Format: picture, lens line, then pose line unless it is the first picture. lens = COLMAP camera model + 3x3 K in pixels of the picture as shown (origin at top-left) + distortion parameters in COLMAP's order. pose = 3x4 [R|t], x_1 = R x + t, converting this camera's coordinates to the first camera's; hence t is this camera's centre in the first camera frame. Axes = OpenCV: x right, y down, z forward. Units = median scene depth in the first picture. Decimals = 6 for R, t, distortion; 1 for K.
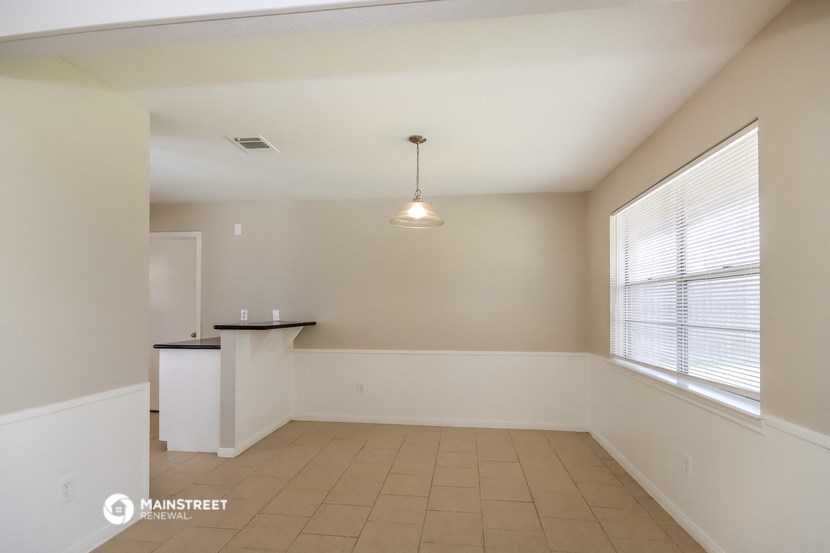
lens RADIAL K [[407.0, 0, 415.1], [0, 407.0, 297.3], [0, 0, 1]] dist [-0.003792, -0.000291]
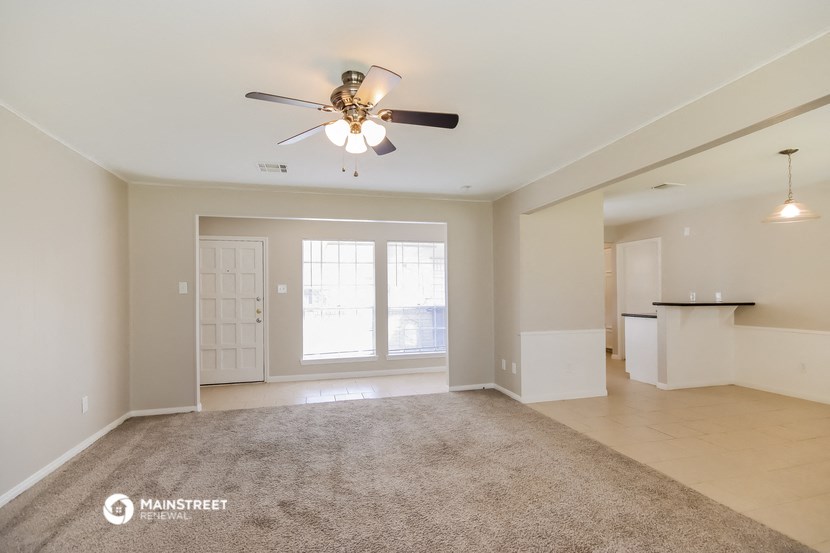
lens RADIAL K [[407.0, 0, 415.1], [0, 407.0, 297.3], [0, 0, 1]] dist [-0.003792, -0.000291]
pose [[0.370198, 0.010731, -0.928891, 0.590920], [0.029605, 0.999289, 0.023343, -0.013827], [0.928481, -0.036142, 0.369617, -0.399720]]
